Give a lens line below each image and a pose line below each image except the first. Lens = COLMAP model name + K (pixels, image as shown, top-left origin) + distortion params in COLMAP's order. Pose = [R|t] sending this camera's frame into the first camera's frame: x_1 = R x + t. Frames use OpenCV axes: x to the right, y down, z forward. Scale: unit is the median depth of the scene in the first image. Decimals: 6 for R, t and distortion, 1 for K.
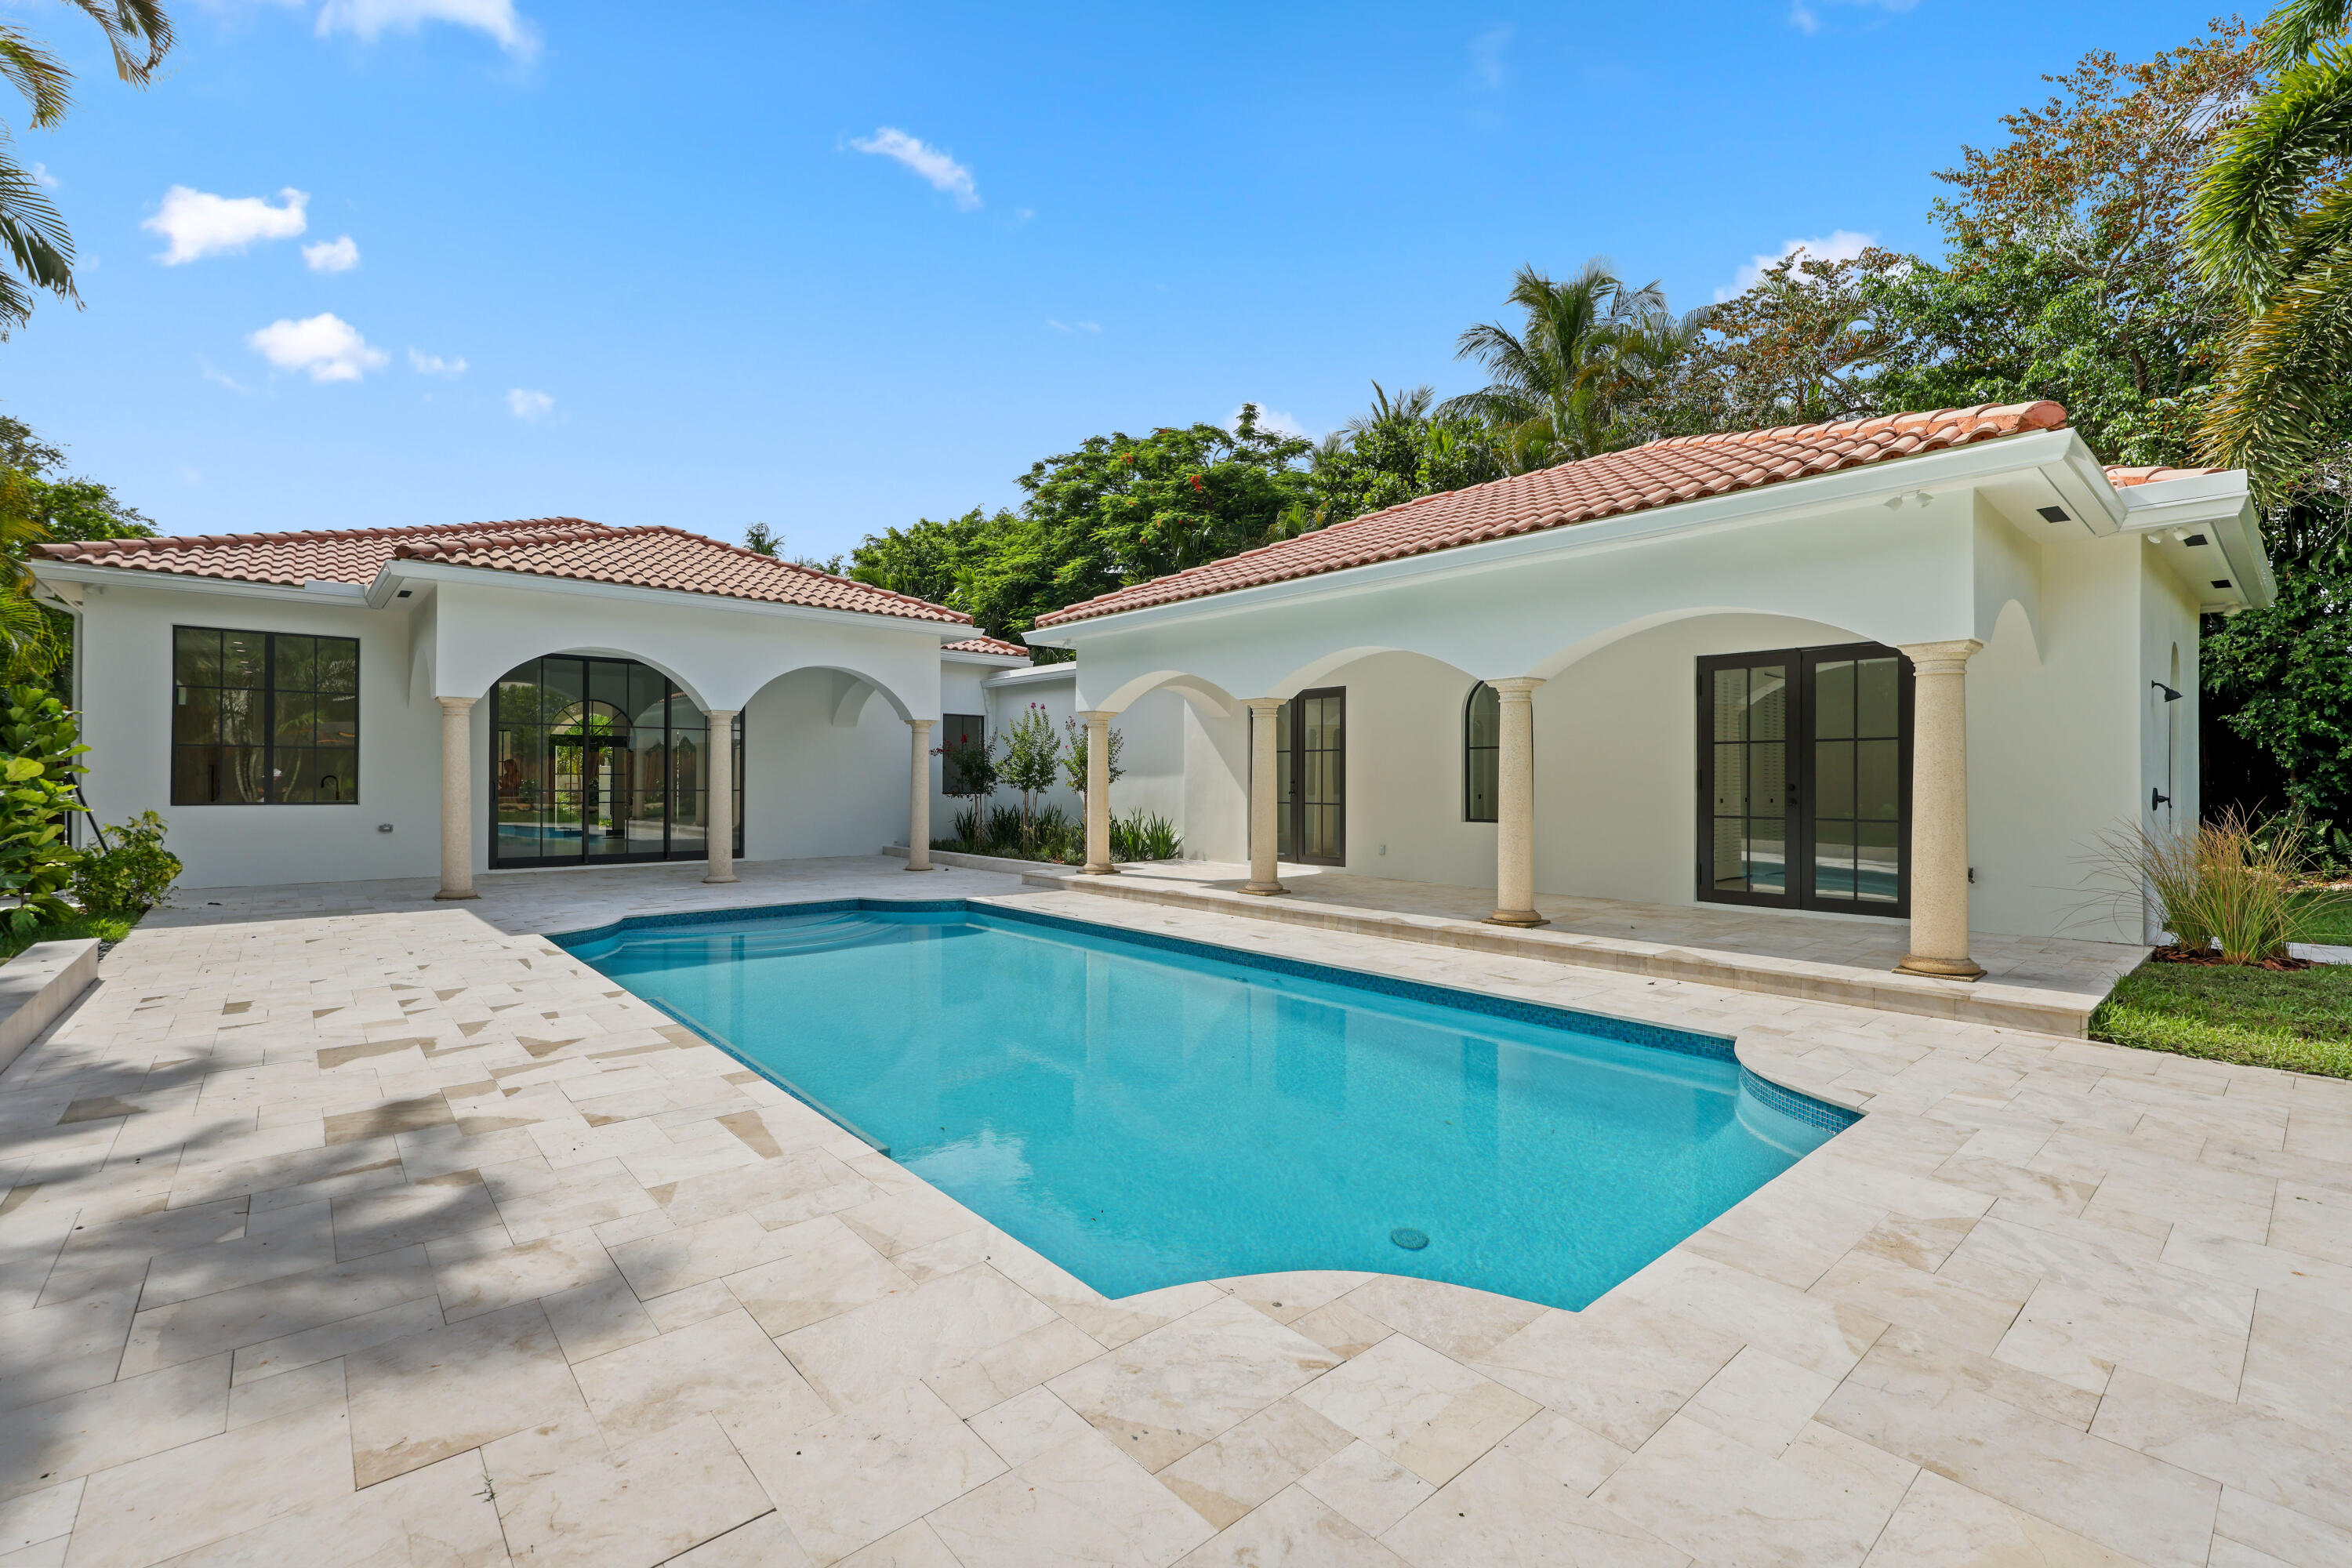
lens RADIAL K [[1006.8, 0, 1178.2], [0, 1006.8, 775.9], [0, 0, 1]] dist [0.001230, 0.000226]
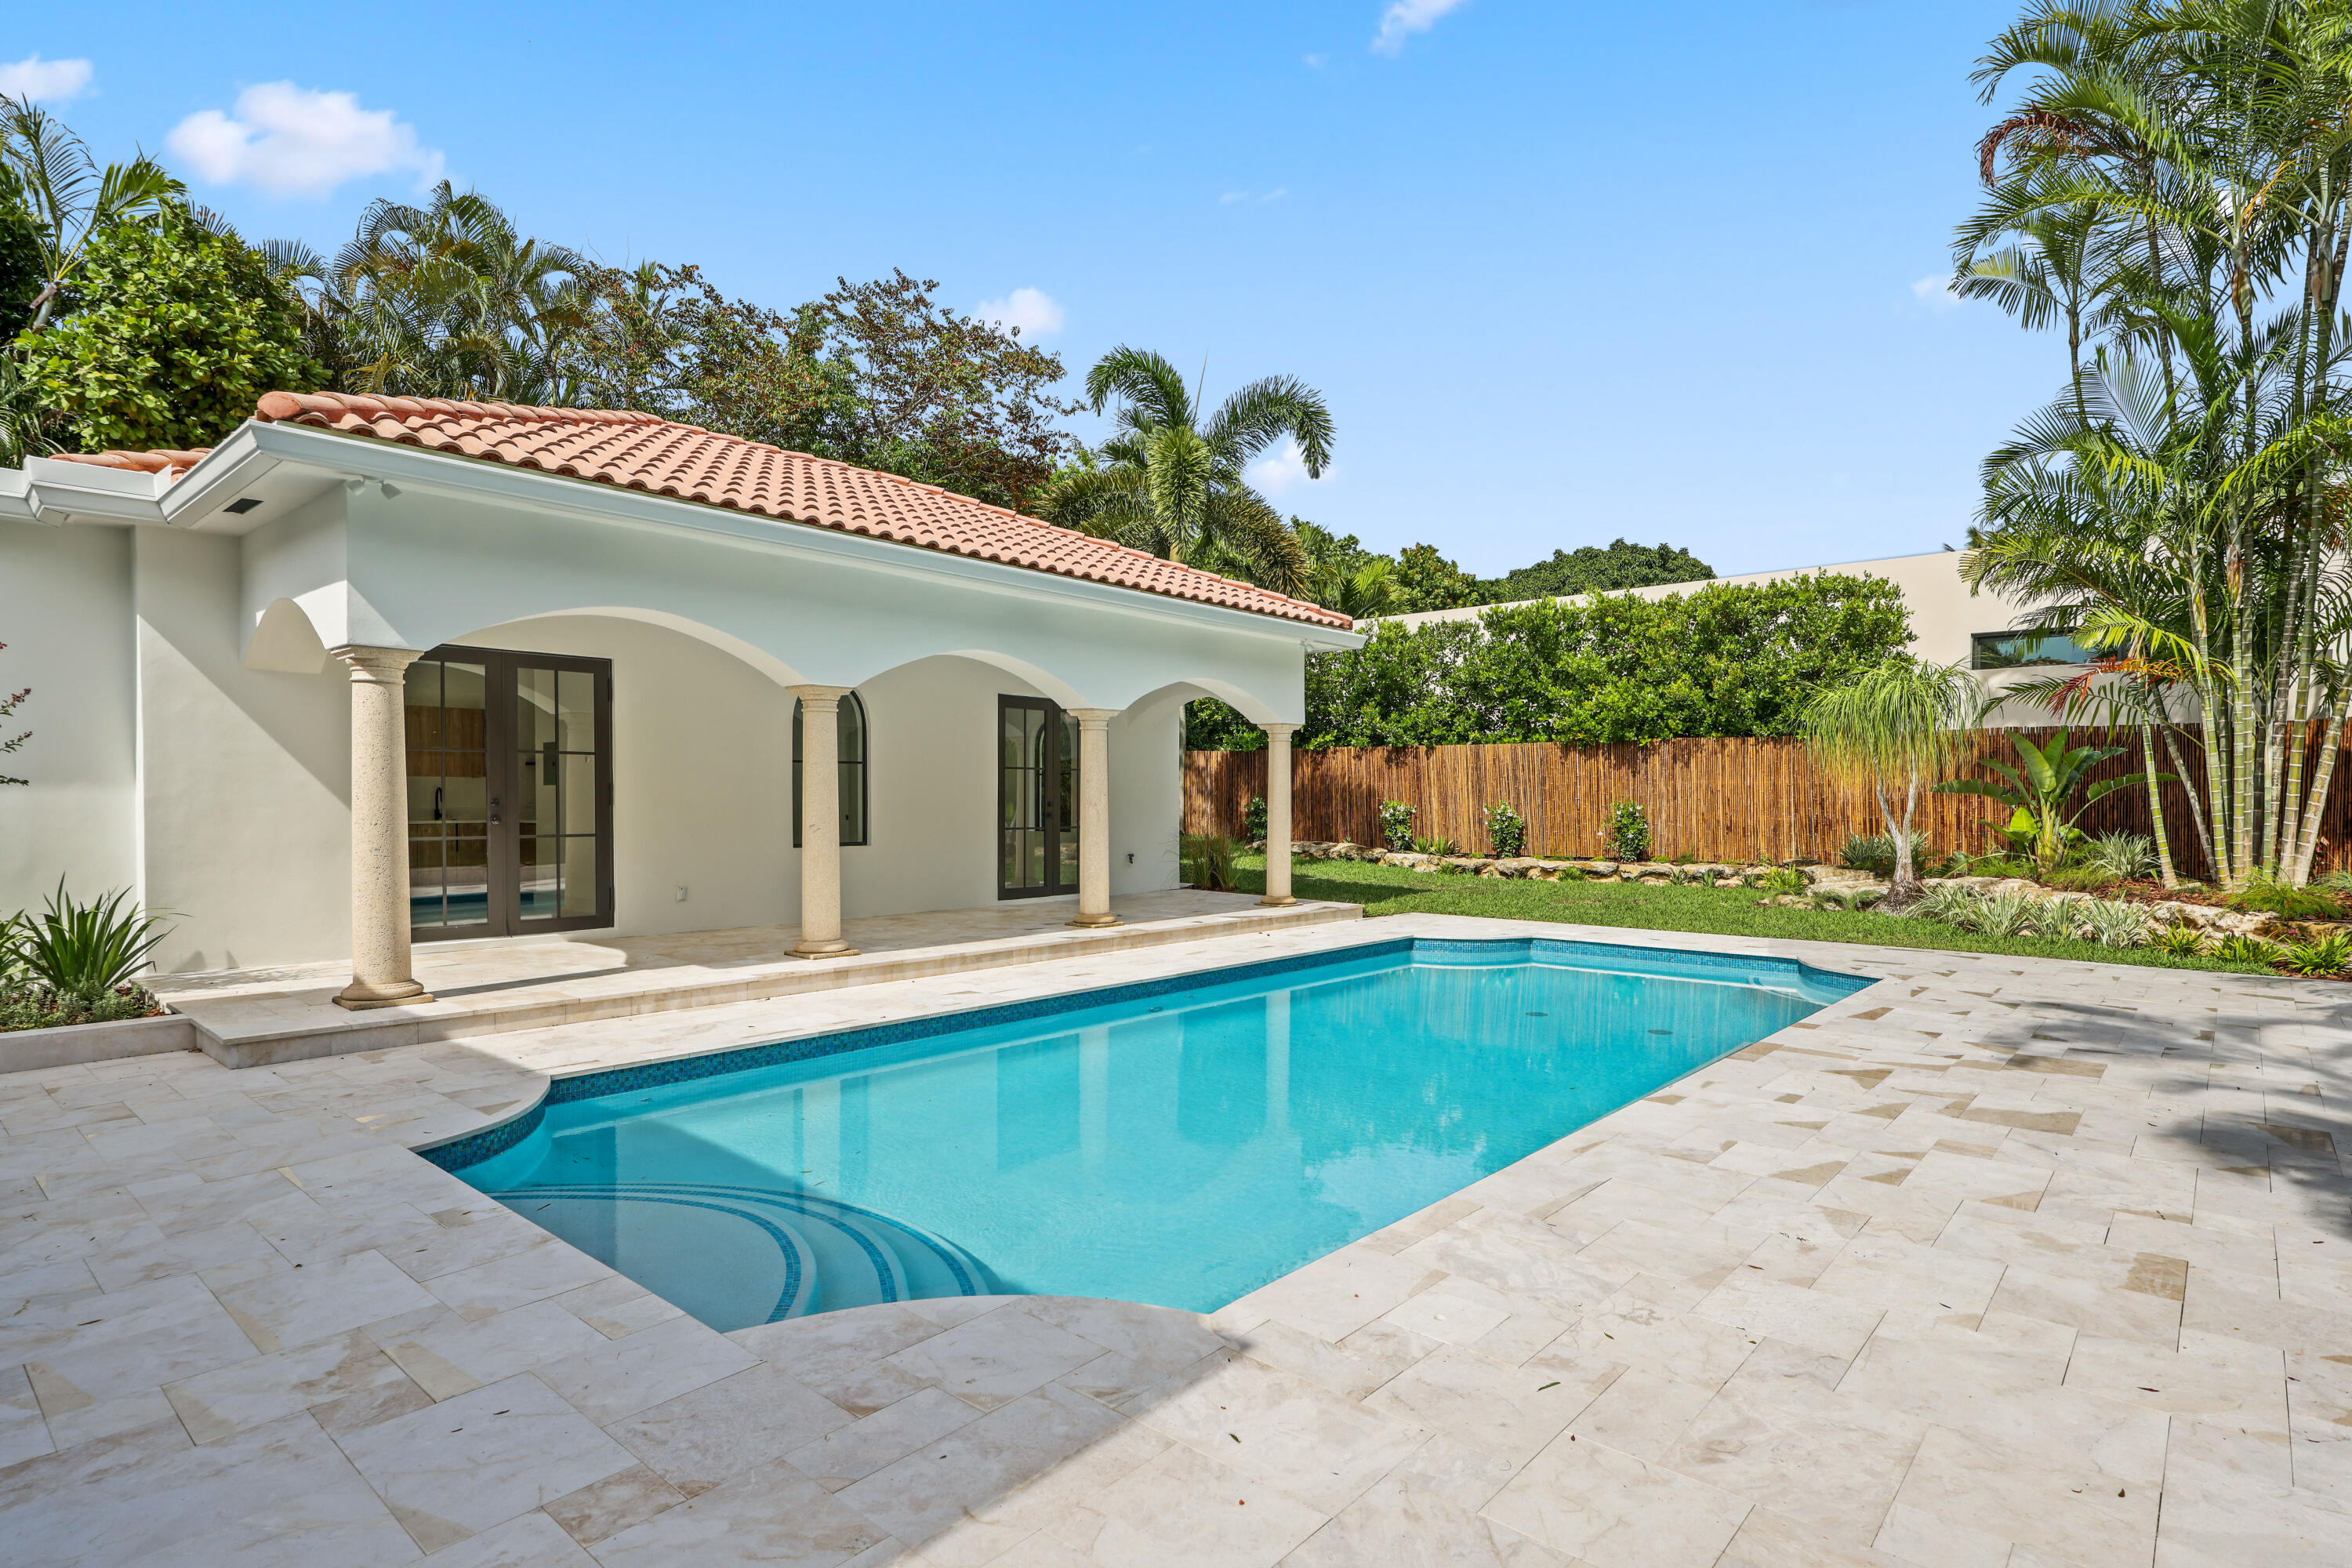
lens RADIAL K [[1197.2, 0, 1180.9], [0, 1197.2, 818.0], [0, 0, 1]] dist [0.005089, 0.000464]
pose [[-0.128735, -0.016389, 0.991544, -0.948700], [-0.006449, 0.999856, 0.015689, 0.004171], [-0.991658, -0.004375, -0.128822, 1.015897]]
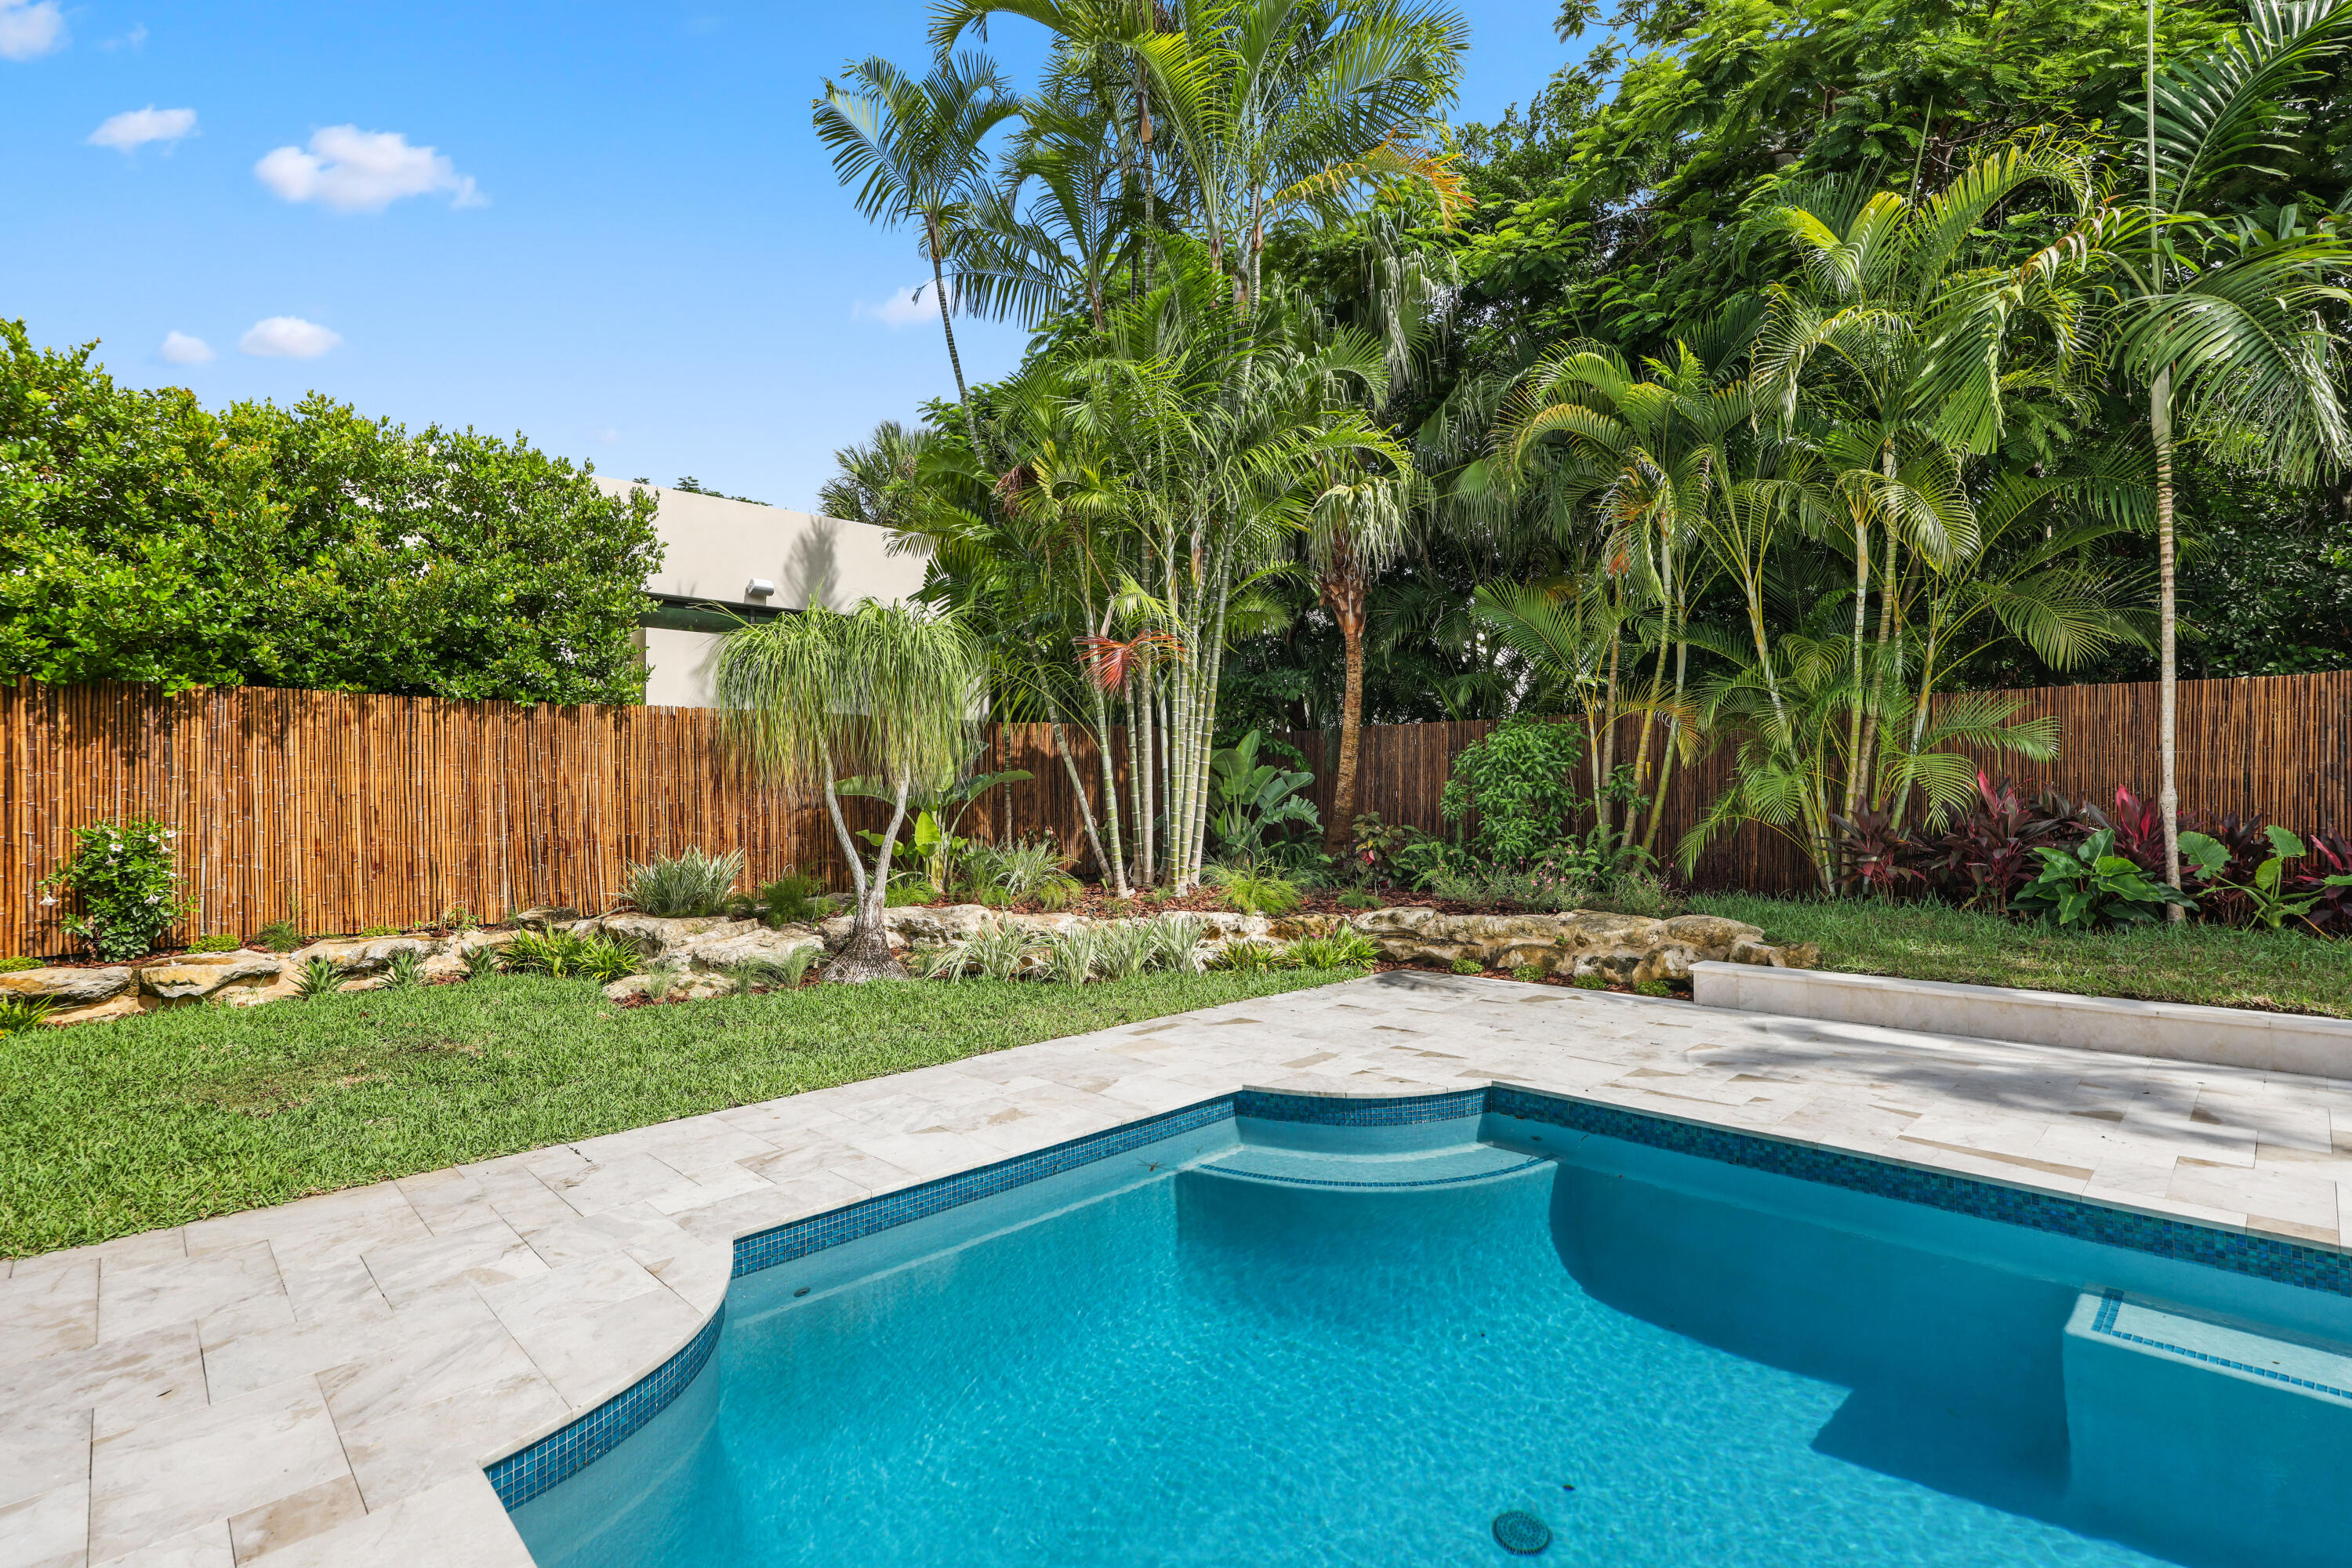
lens RADIAL K [[1086.8, 0, 1170.1], [0, 1086.8, 770.0], [0, 0, 1]] dist [0.003468, -0.000234]
pose [[-0.998746, 0.014239, -0.047996, 0.174522], [0.015645, 0.999455, -0.029056, 0.001061], [0.047556, -0.029771, -0.998425, 0.854890]]
